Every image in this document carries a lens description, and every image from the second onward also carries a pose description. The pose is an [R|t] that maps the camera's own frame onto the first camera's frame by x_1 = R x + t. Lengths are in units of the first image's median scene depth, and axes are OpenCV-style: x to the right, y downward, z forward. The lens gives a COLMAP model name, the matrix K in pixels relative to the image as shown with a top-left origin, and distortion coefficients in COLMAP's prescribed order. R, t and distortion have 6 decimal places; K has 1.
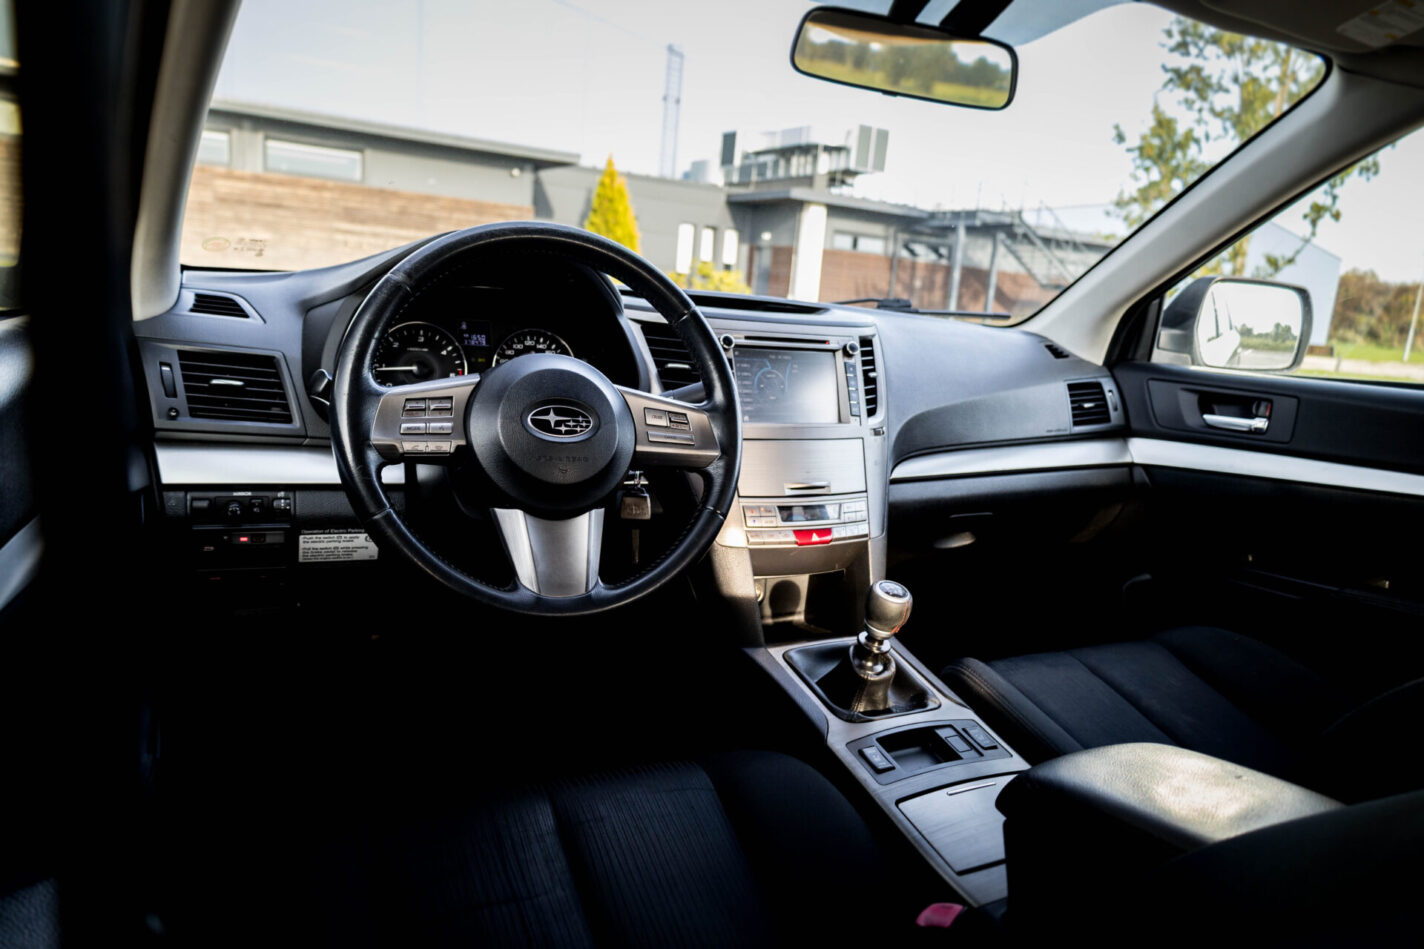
lens RADIAL K [[972.4, 0, 724.1], [0, 972.4, 471.8], [0, 0, 1]] dist [0.003237, 0.023280]
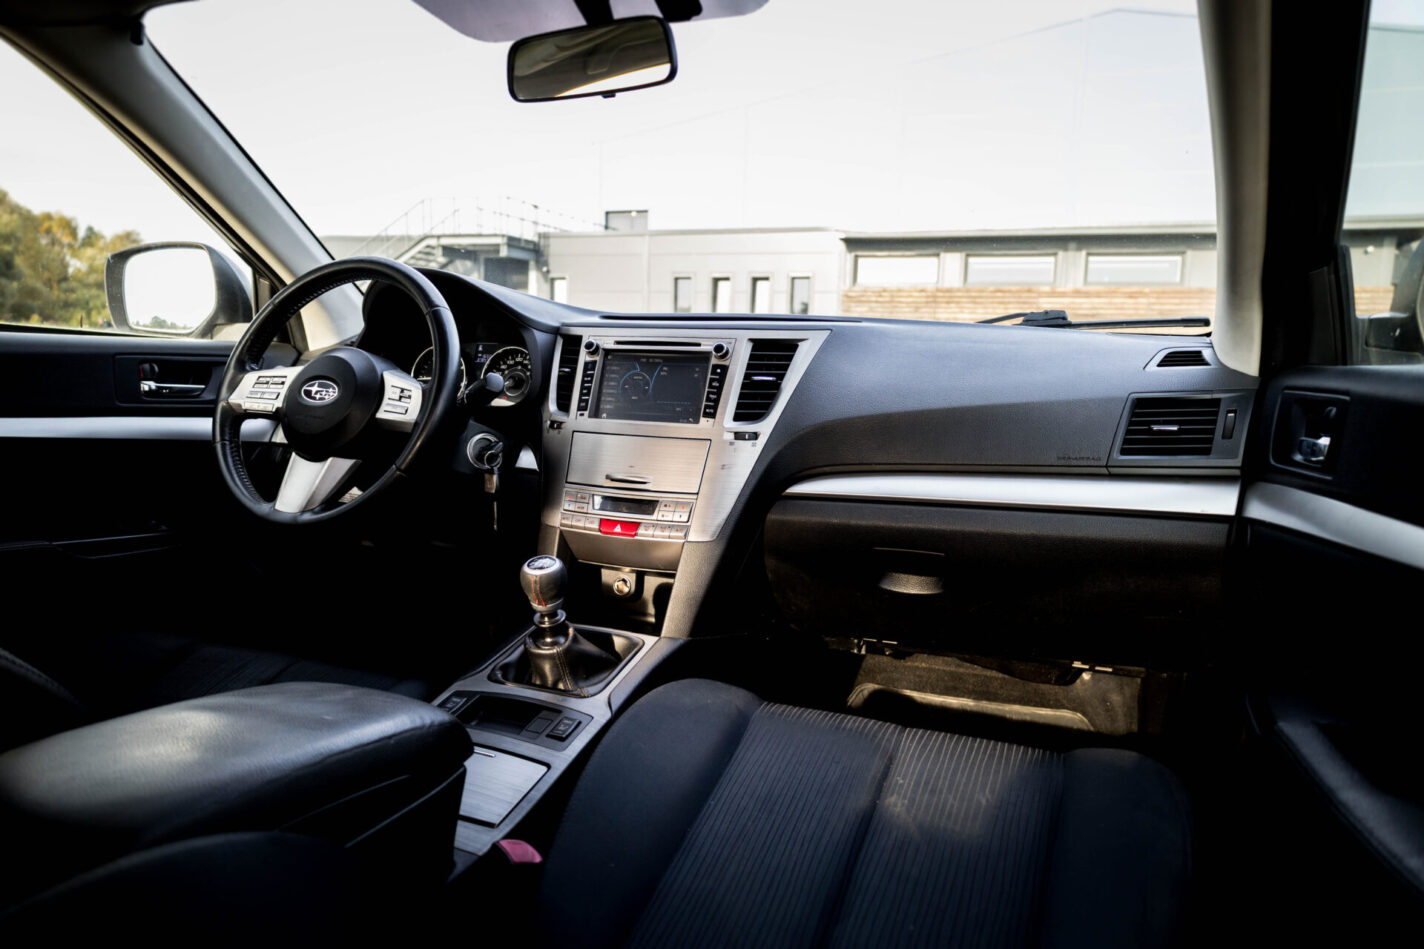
lens RADIAL K [[972.4, 0, 727.3], [0, 972.4, 485.8], [0, 0, 1]] dist [0.003237, 0.023280]
pose [[0.612702, 0.039648, -0.789319, 0.930209], [-0.123746, 0.991235, -0.046266, 0.053628], [0.780566, 0.126022, 0.612238, 0.434589]]
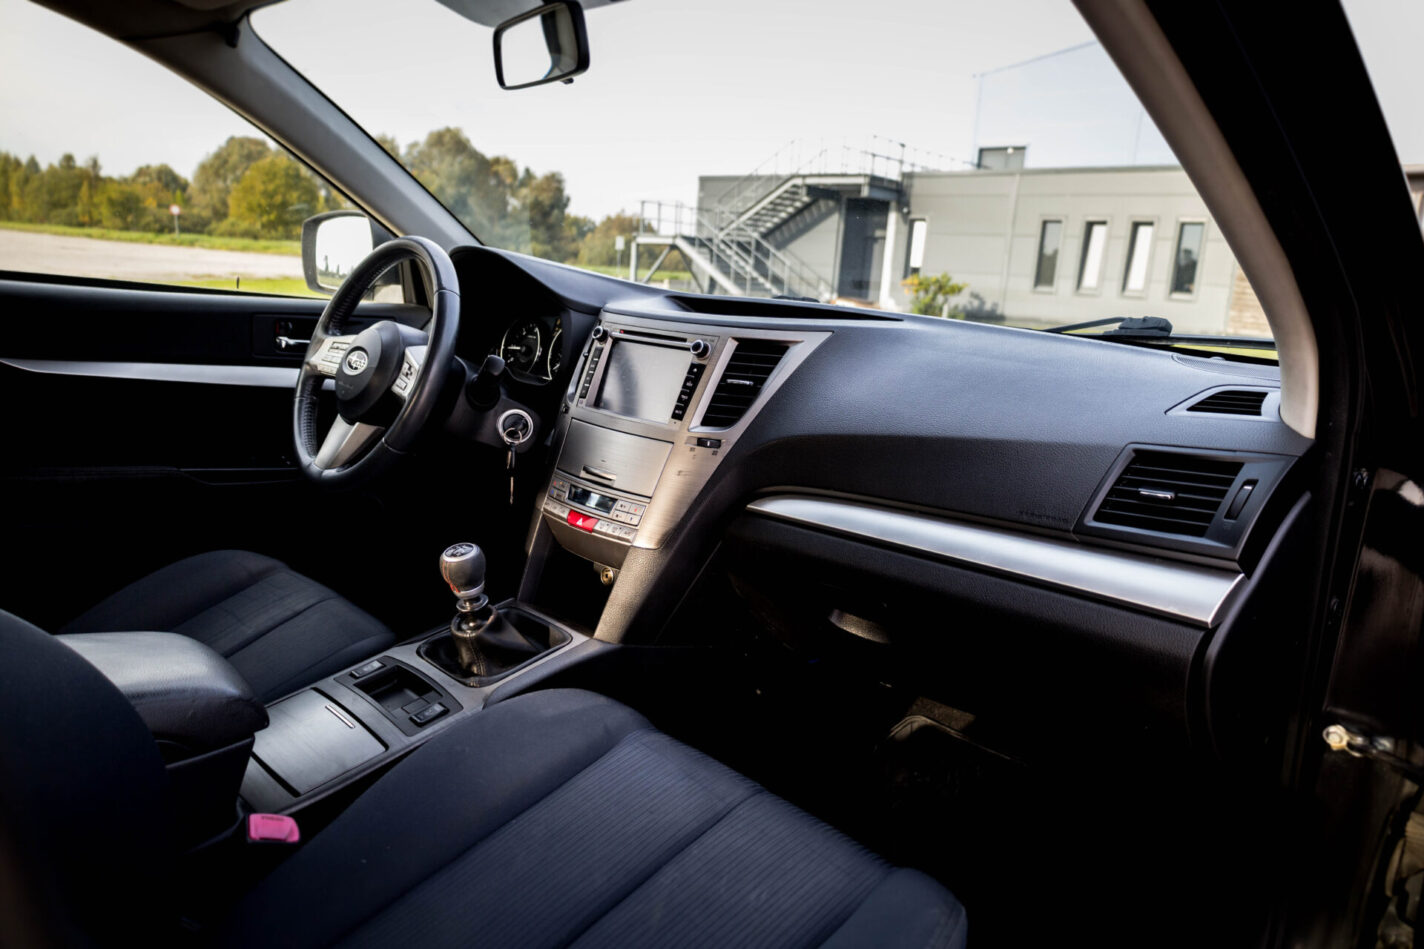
lens RADIAL K [[972.4, 0, 719.2], [0, 972.4, 487.0], [0, 0, 1]] dist [0.003237, 0.023280]
pose [[0.250653, 0.145583, -0.957068, 1.058292], [-0.227592, 0.969780, 0.087911, -0.087234], [0.940944, 0.195786, 0.276212, 0.808690]]
